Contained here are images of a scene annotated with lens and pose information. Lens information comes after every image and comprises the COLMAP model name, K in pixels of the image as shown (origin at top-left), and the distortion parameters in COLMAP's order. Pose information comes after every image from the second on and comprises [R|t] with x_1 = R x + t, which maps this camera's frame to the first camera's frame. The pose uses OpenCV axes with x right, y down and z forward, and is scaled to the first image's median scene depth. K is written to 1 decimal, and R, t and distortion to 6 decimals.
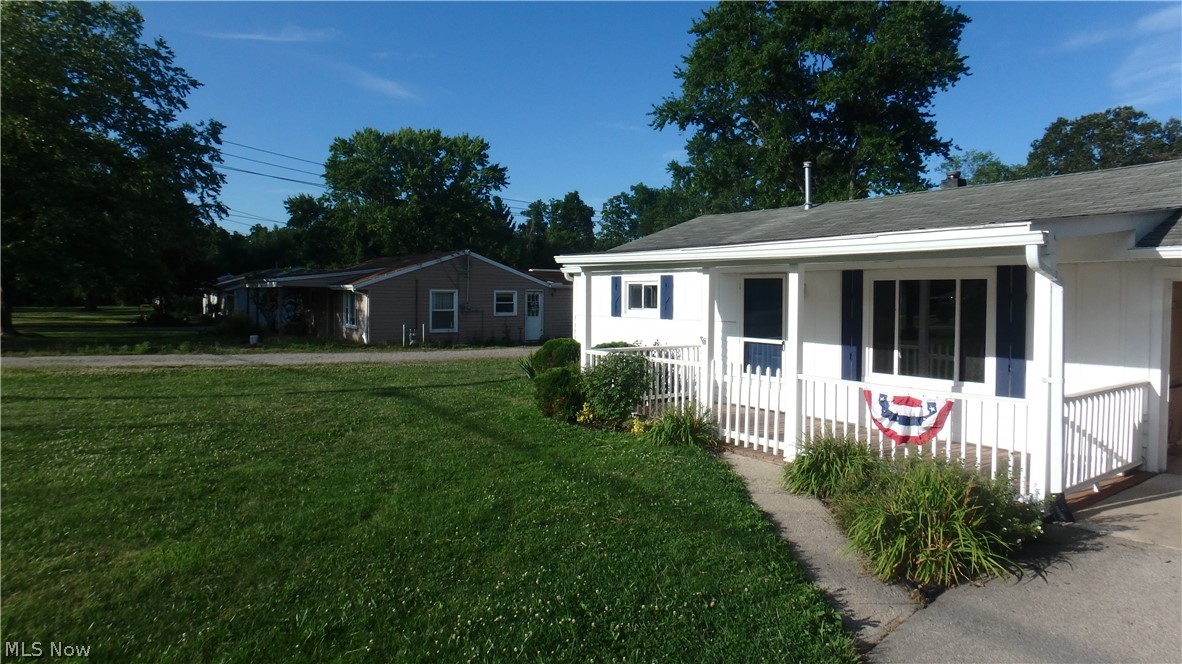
lens RADIAL K [[738.2, 0, 591.1], [0, 738.2, 318.3], [0, 0, 1]] dist [-0.047042, 0.001126]
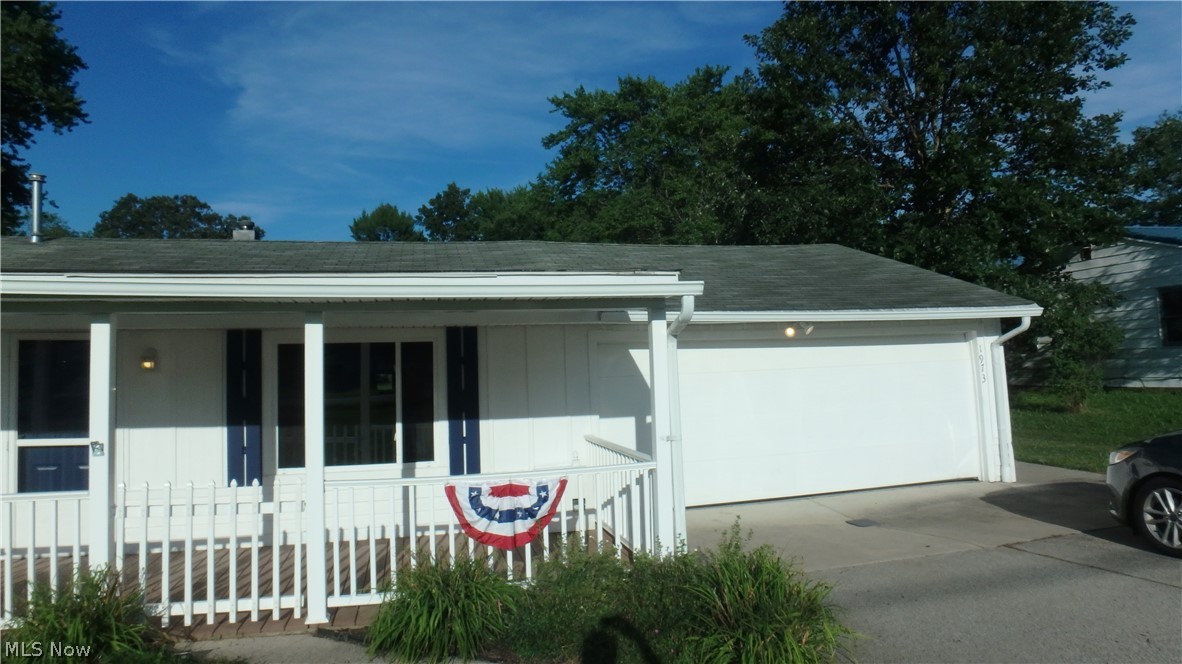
lens RADIAL K [[722.1, 0, 591.0], [0, 722.1, 332.0], [0, 0, 1]] dist [-0.017921, -0.018092]
pose [[0.356554, 0.036140, 0.933575, -0.126030], [0.050578, 0.997040, -0.057913, -0.002889], [-0.932905, 0.067868, 0.353671, 0.306719]]
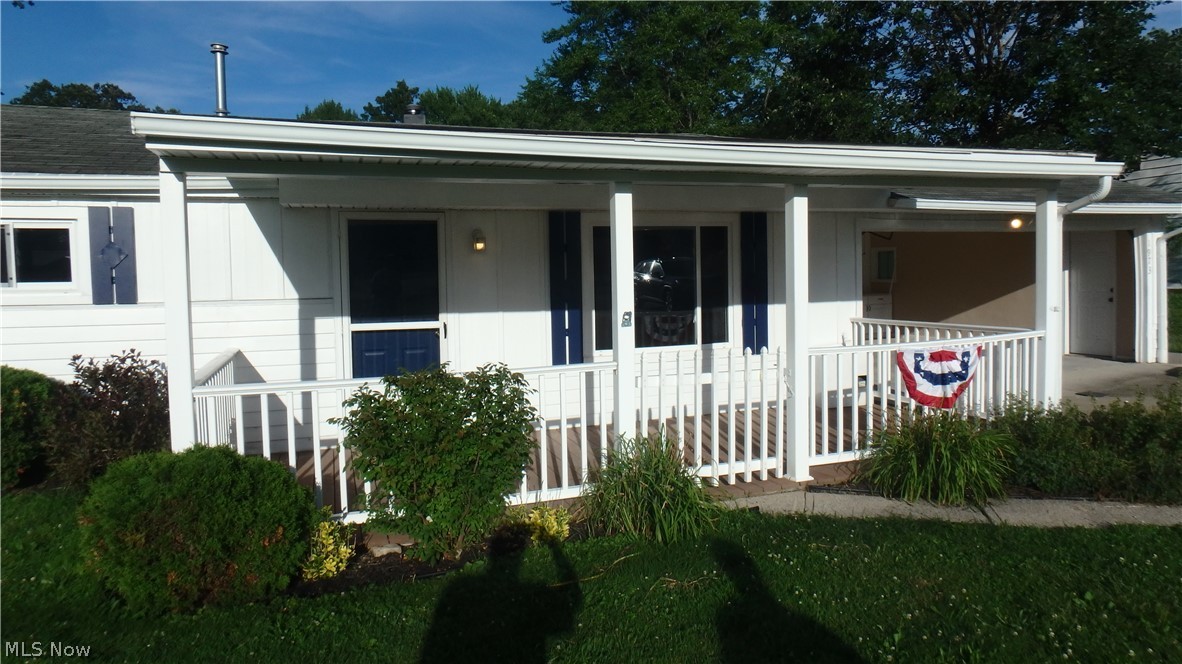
lens RADIAL K [[727.5, 0, 591.2], [0, 727.5, 303.5], [0, 0, 1]] dist [-0.002848, -0.000886]
pose [[0.237105, -0.045383, 0.970423, -0.228213], [0.054800, 0.997943, 0.033281, 0.001581], [-0.969937, 0.045288, 0.239104, 0.574314]]
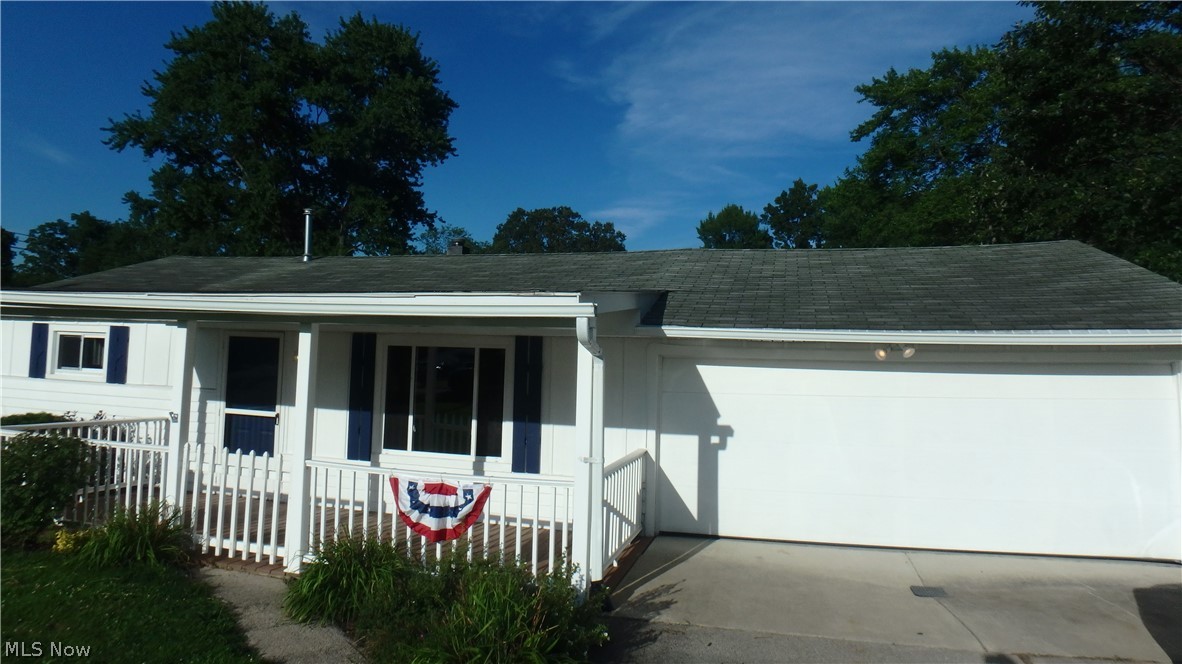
lens RADIAL K [[727.9, 0, 594.7], [0, 727.9, 322.0], [0, 0, 1]] dist [-0.035206, -0.001990]
pose [[0.767922, 0.058130, 0.637901, 0.005721], [-0.010555, 0.996887, -0.078136, -0.009159], [-0.640457, 0.053269, 0.766144, 0.102493]]
